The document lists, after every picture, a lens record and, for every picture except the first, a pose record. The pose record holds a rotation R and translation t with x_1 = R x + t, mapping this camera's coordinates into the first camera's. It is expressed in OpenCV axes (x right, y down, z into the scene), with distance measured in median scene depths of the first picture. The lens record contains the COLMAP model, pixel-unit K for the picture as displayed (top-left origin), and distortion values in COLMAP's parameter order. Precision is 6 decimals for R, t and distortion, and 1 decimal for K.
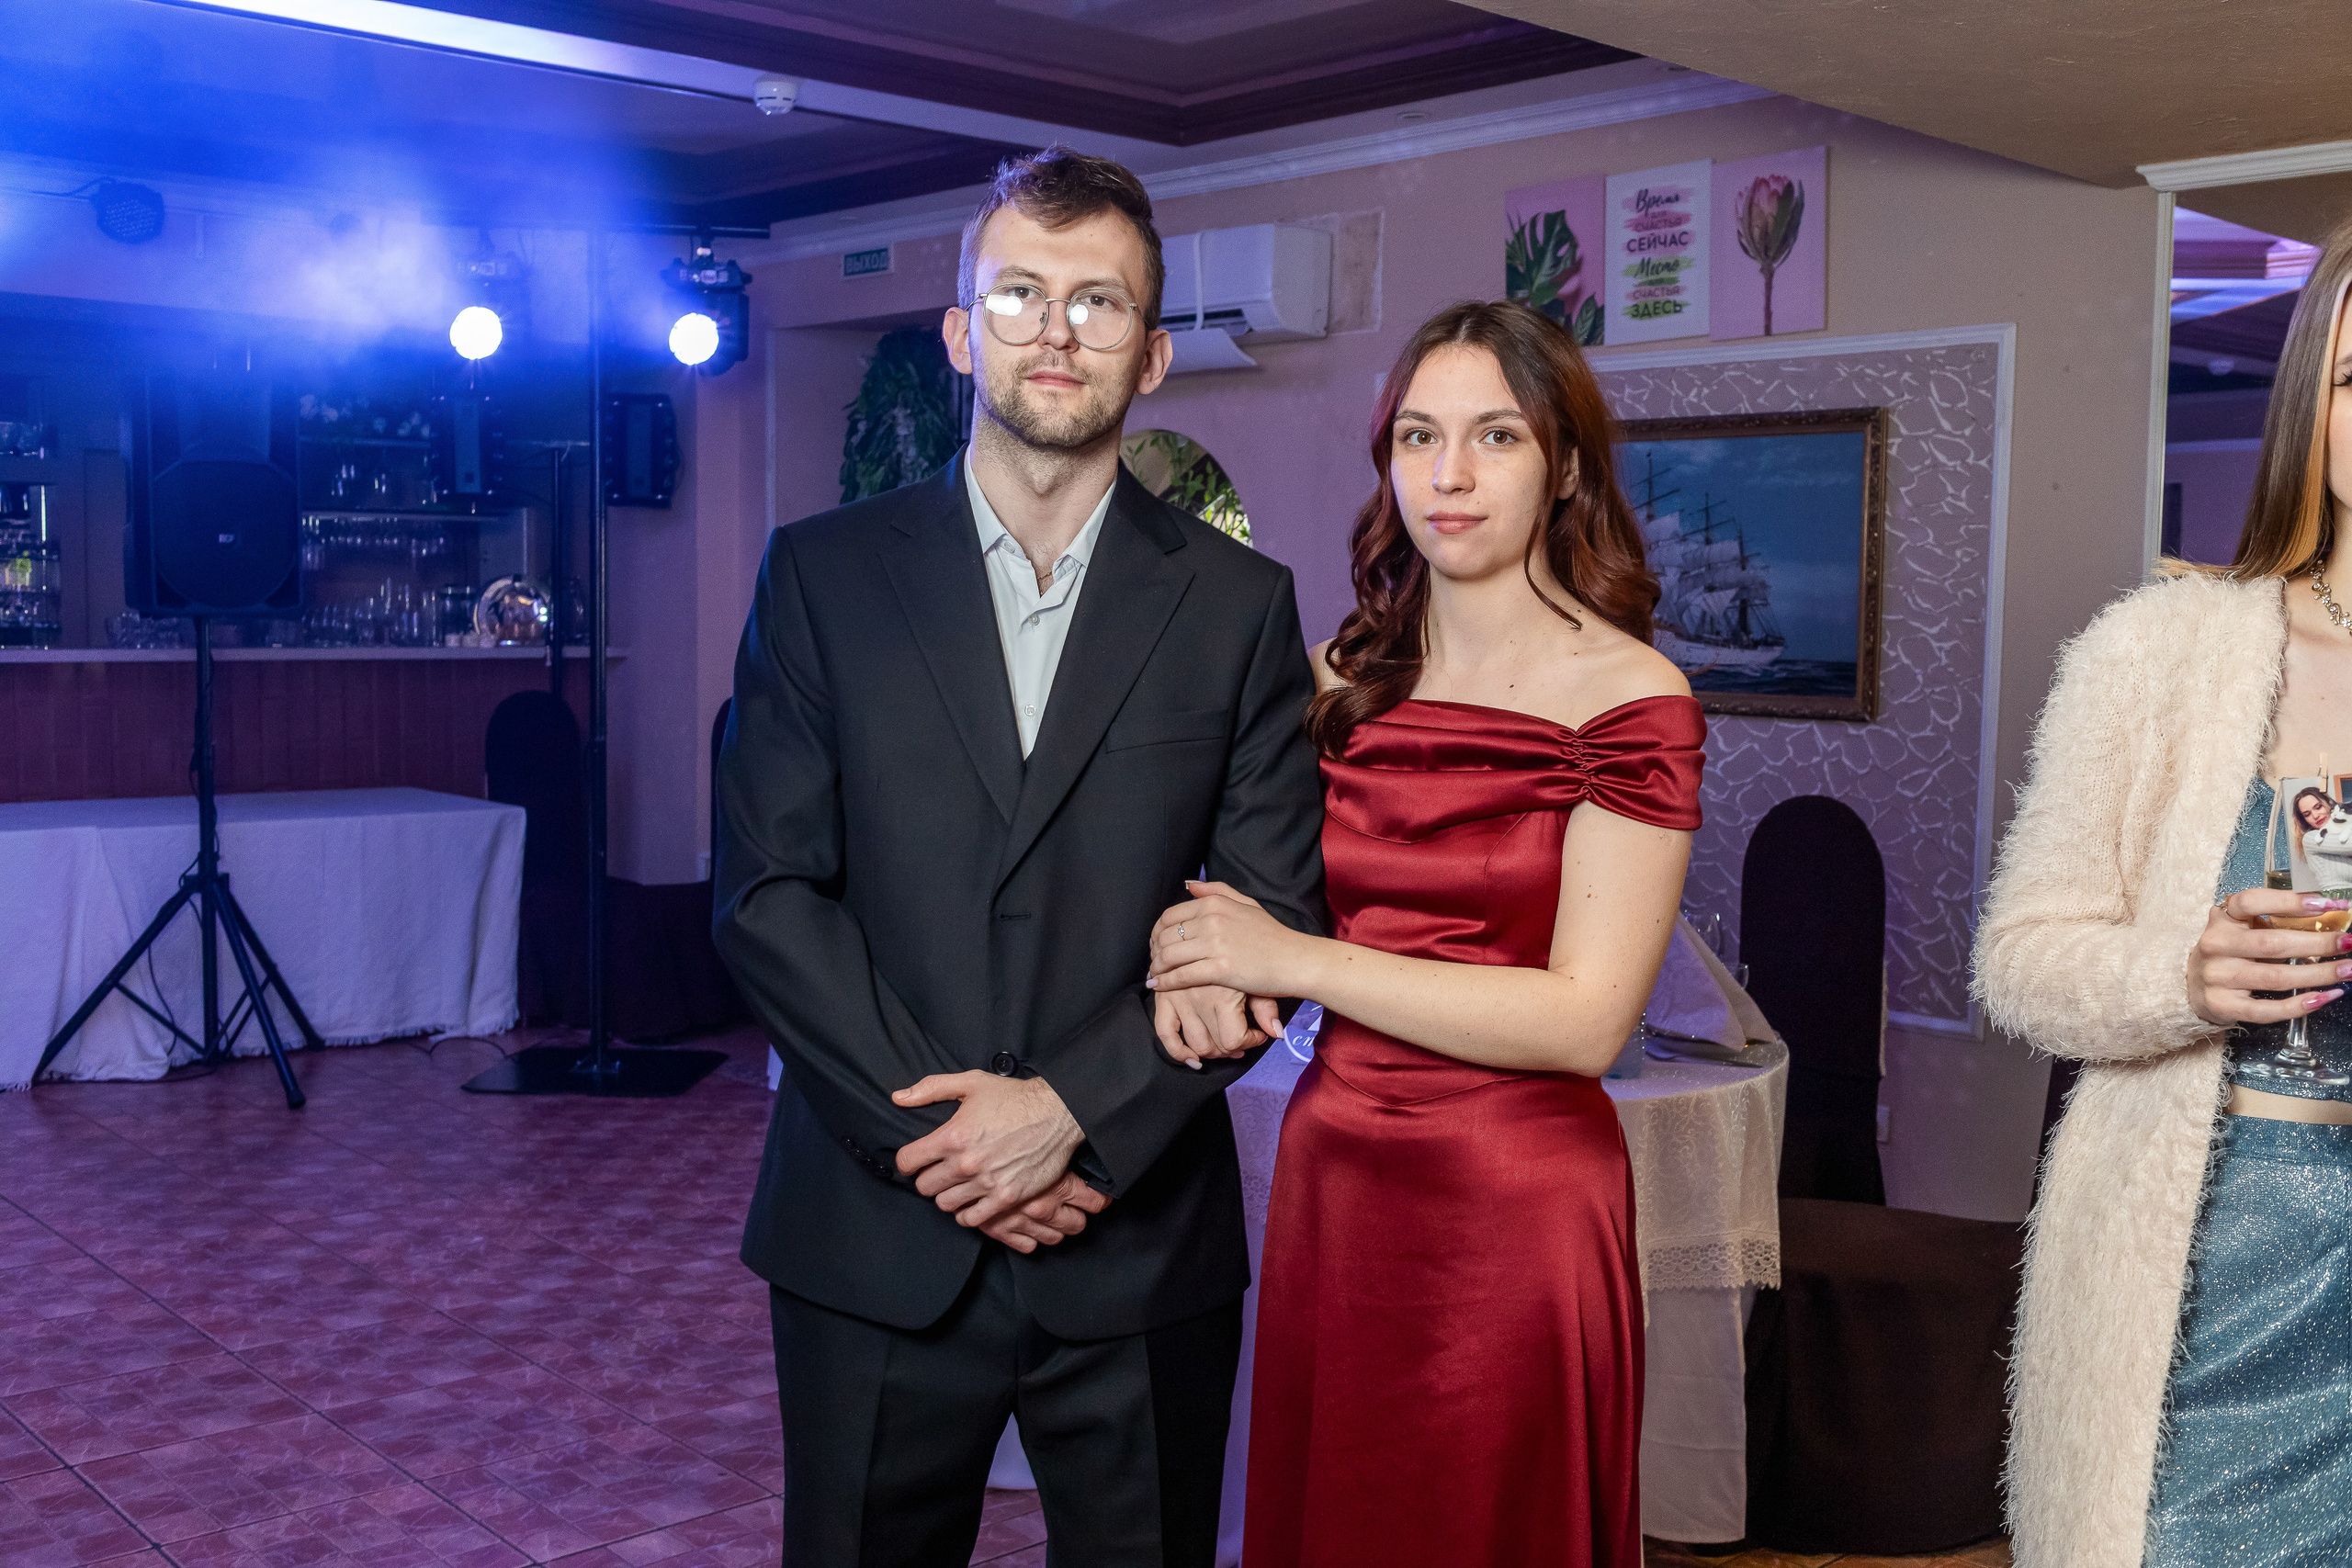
lens RADIAL K [[2350.4, 0, 1176.0], [0, 2350.4, 784.0], [0, 0, 1]] dist [-0.013755, -0.014920]
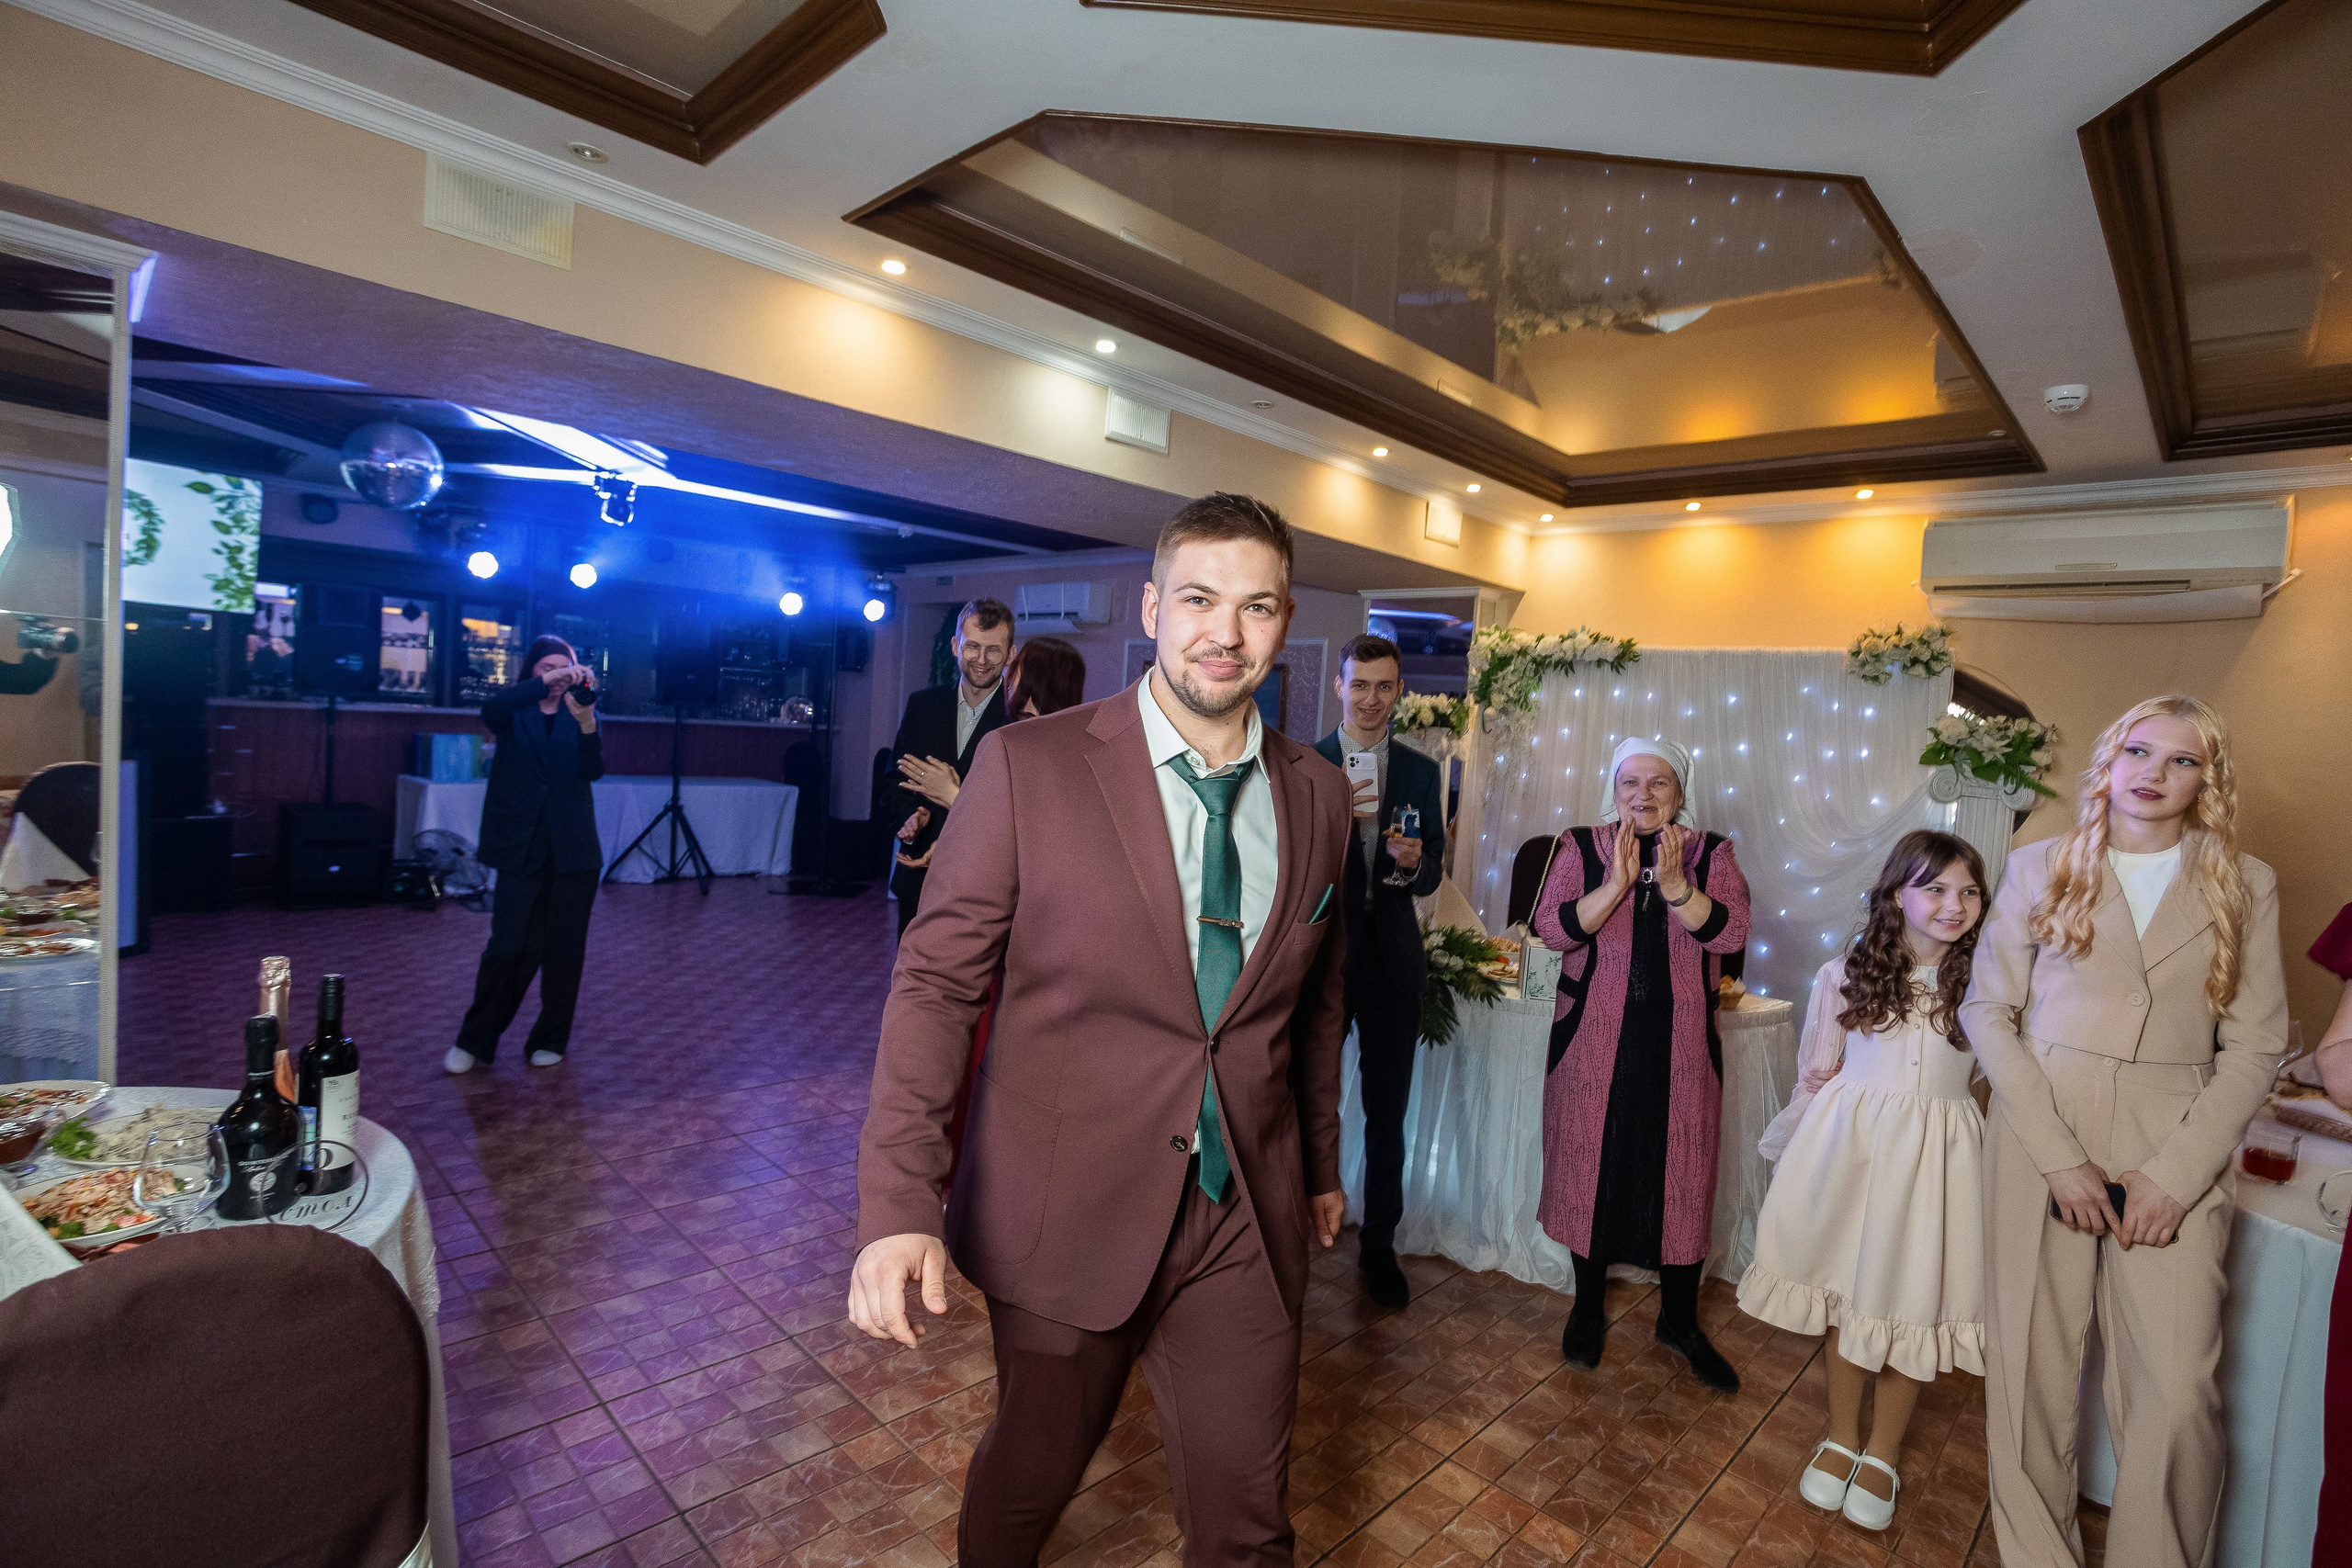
lens RADIAL K [[1146.2, 0, 1172.8], [0, 1146.2, 775.0], [0, 0, 1]] dist [-0.055864, 0.000488]
pose [[0.997502, 0.049555, 0.050347, 0.072704], [-0.047981, 0.998335, -0.032004, 0.019134], [-0.051849, 0.029508, 0.998219, -0.284475]]
